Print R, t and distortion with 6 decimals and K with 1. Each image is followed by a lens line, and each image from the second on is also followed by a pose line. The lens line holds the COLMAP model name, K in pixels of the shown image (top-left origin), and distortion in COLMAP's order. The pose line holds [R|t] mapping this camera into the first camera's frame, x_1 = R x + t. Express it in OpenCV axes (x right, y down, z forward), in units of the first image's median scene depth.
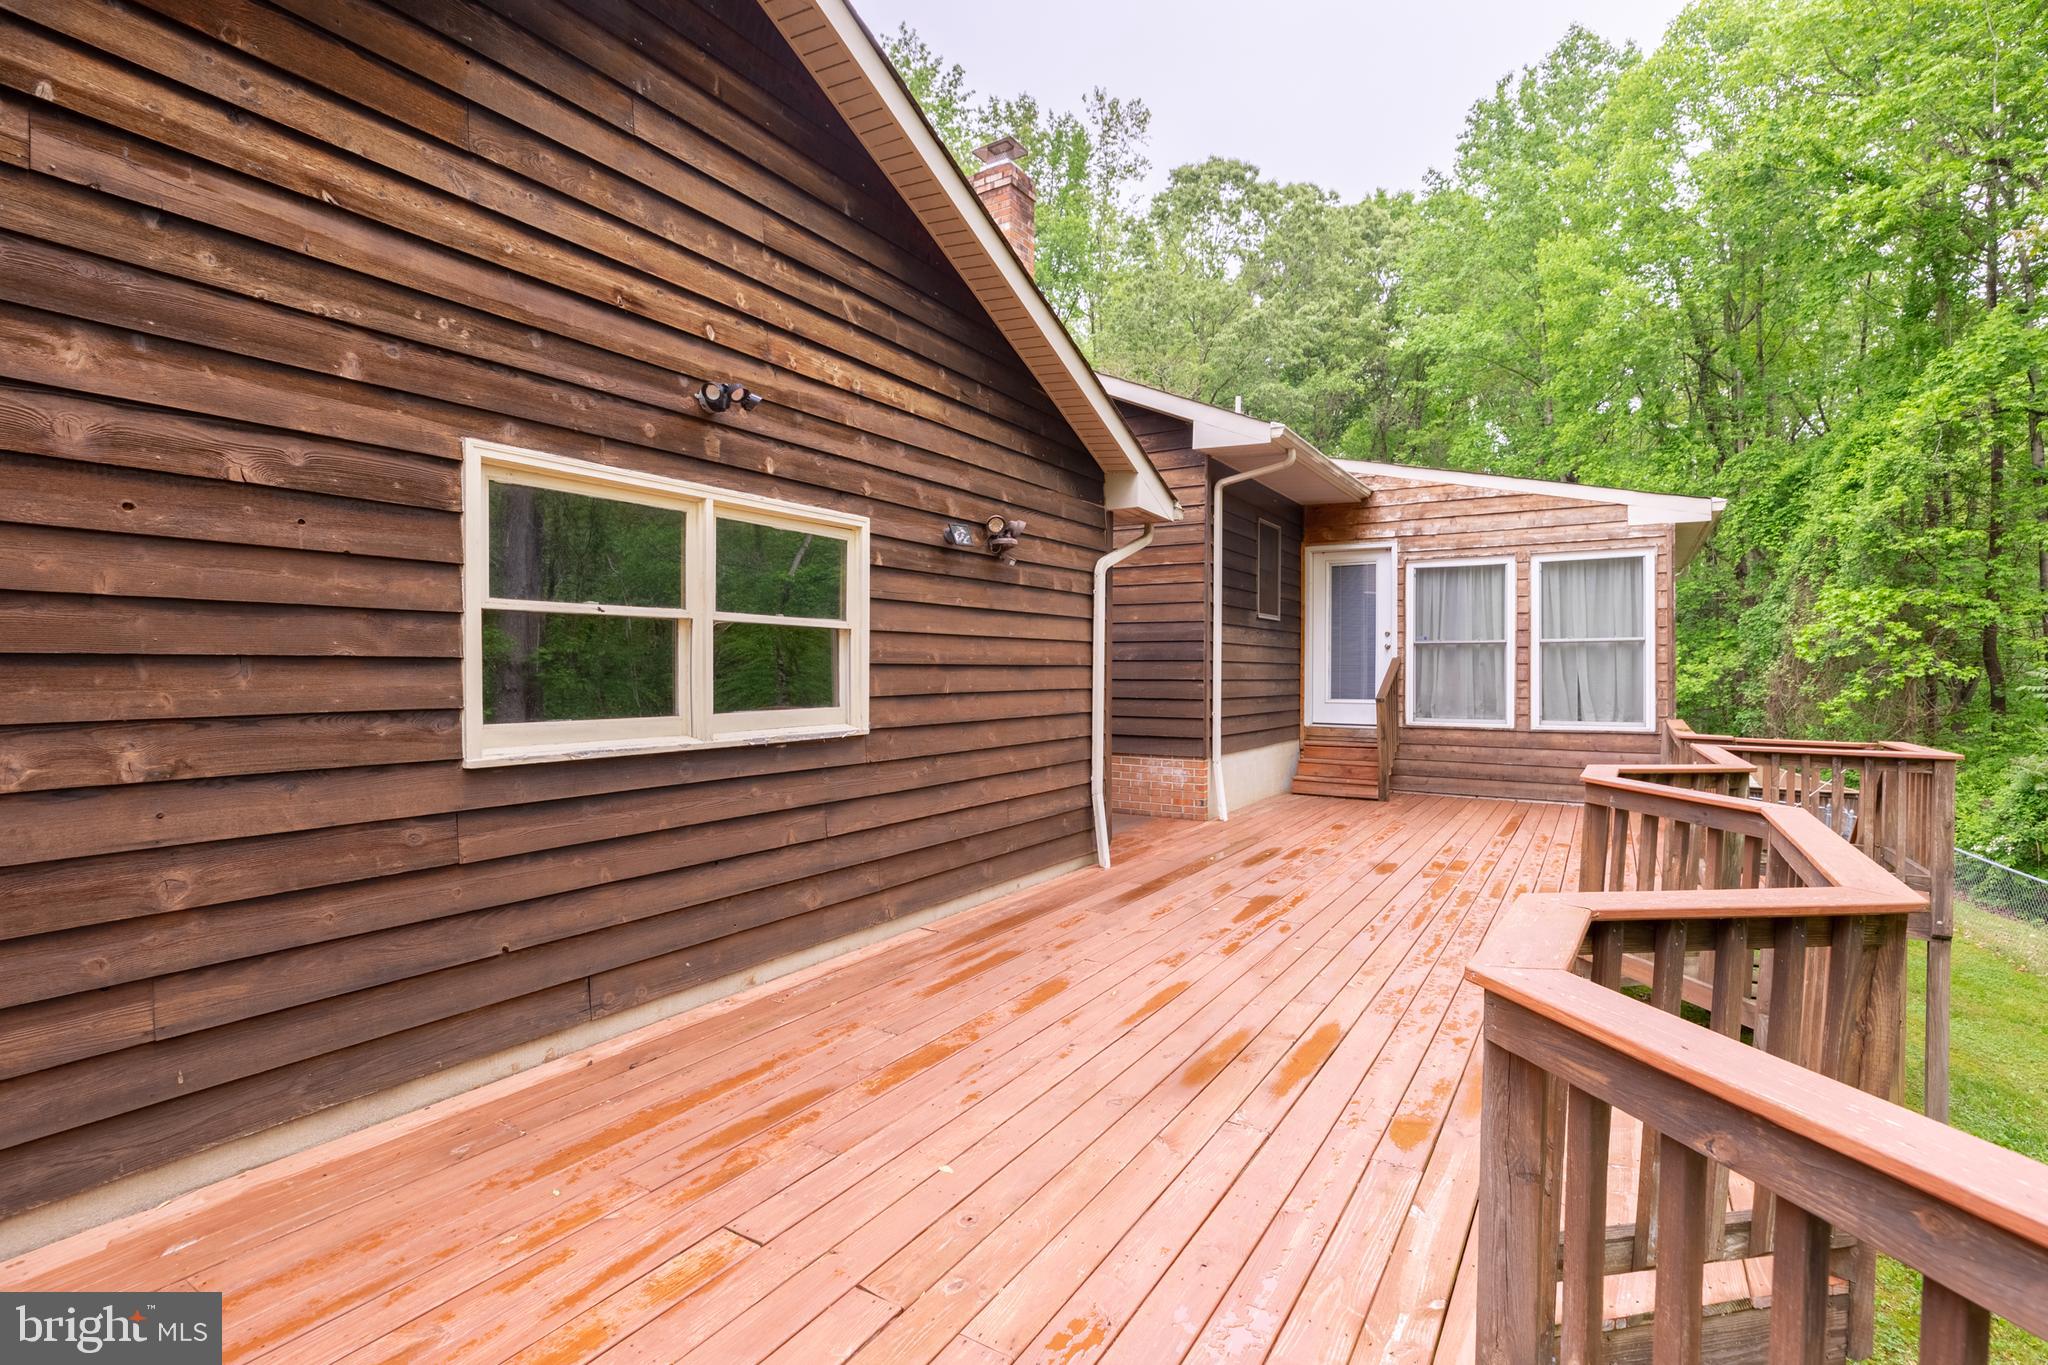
lens RADIAL K [[965.1, 0, 1023.3], [0, 965.1, 673.3], [0, 0, 1]] dist [-0.009812, 0.001834]
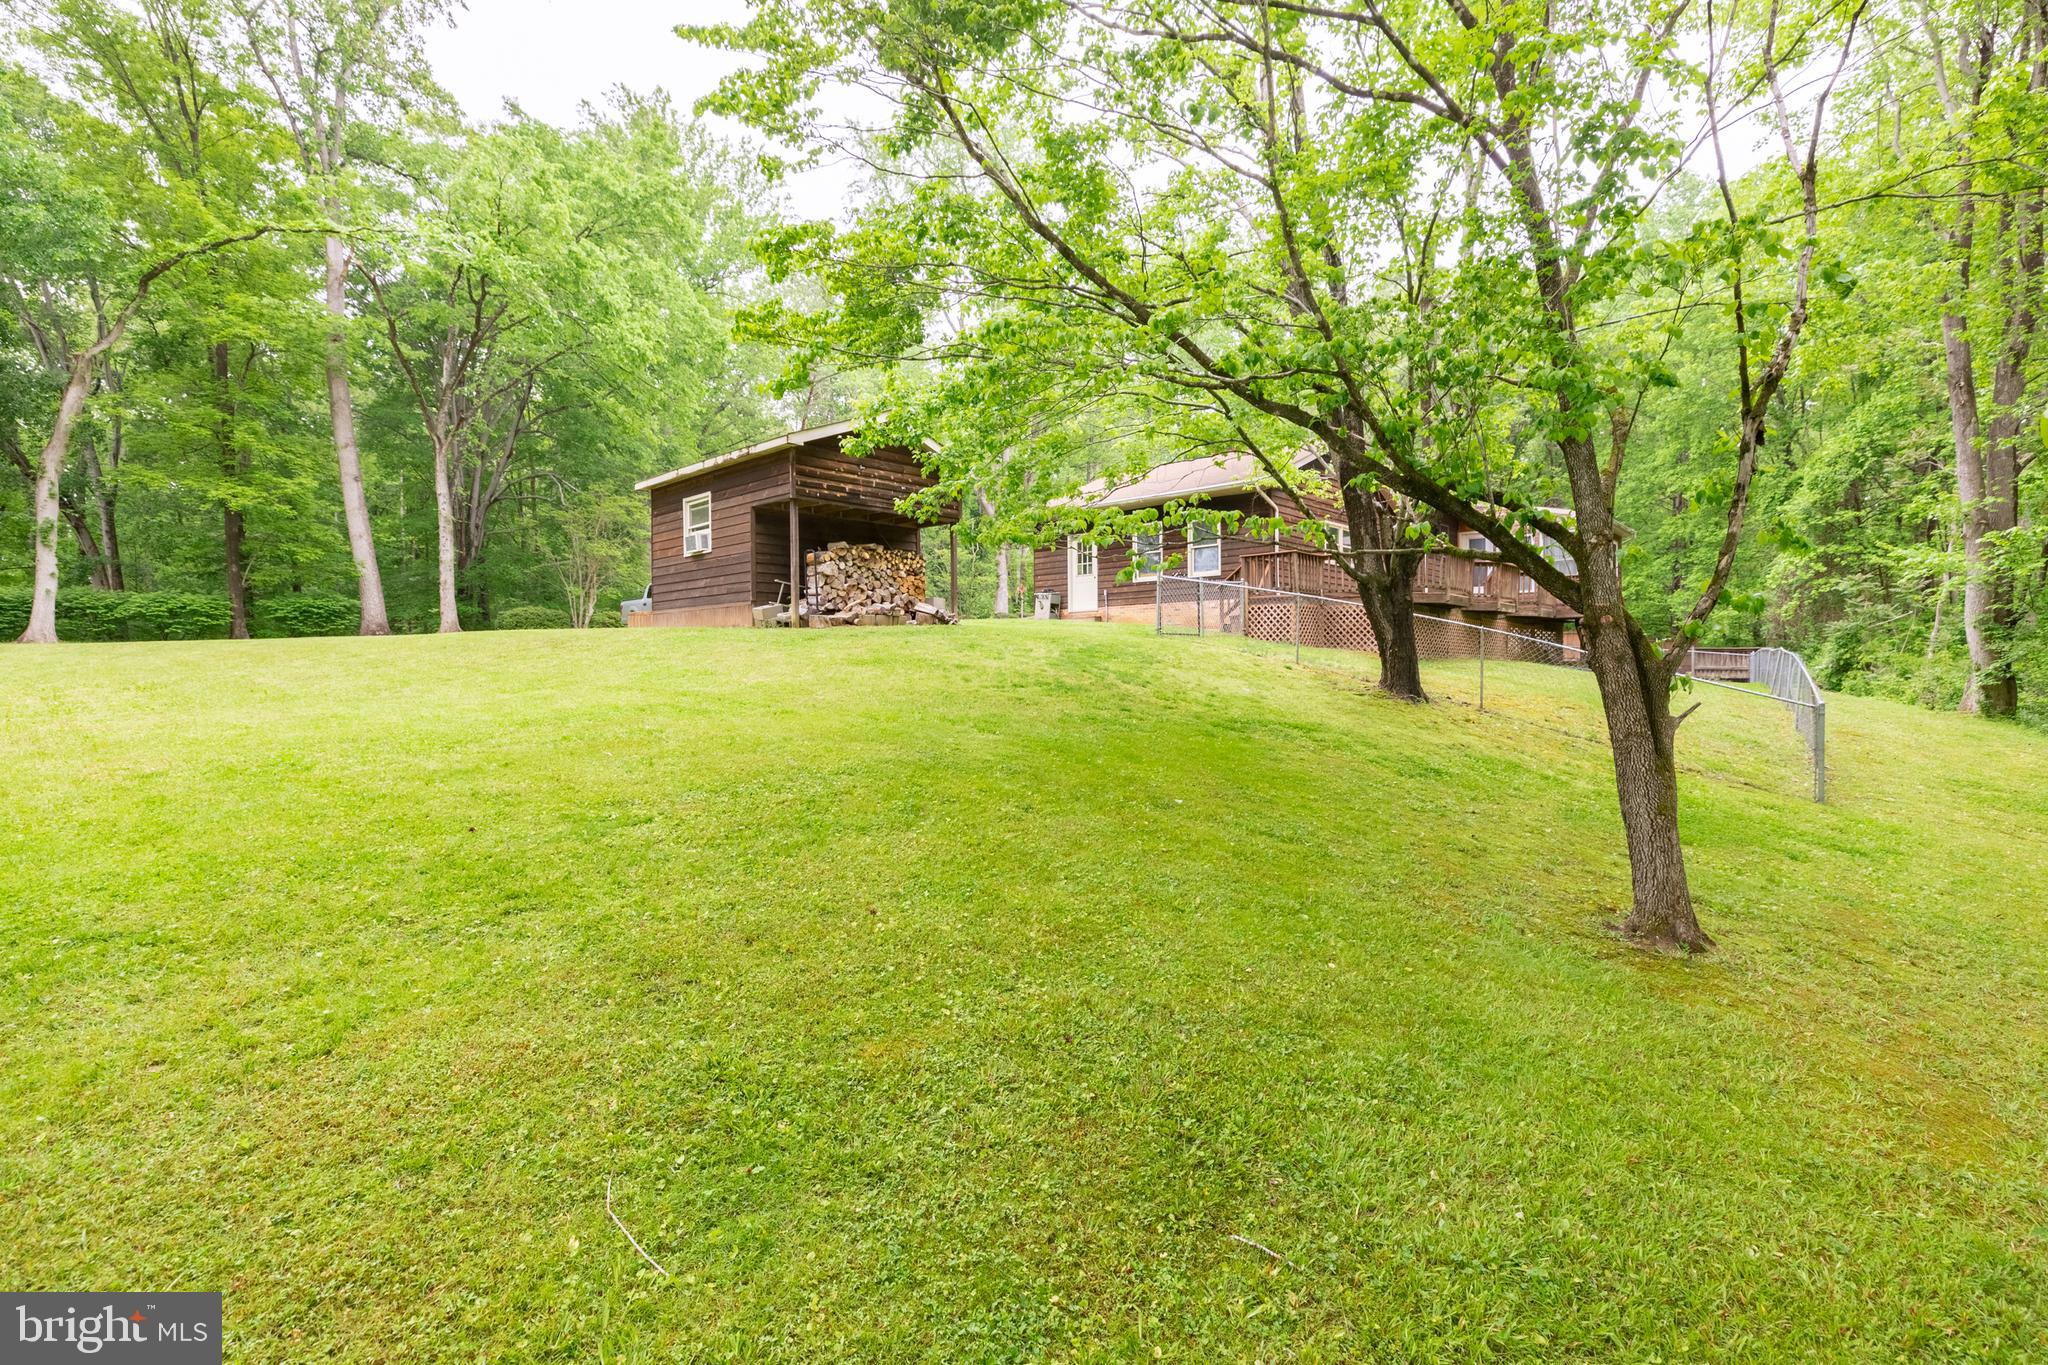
lens RADIAL K [[929.4, 0, 1026.9], [0, 929.4, 679.8], [0, 0, 1]] dist [-0.009819, 0.004165]
pose [[0.980682, -0.011536, -0.195268, -0.448138], [0.012526, 0.999914, 0.003834, 0.276410], [0.195207, -0.006206, 0.980742, -1.983149]]
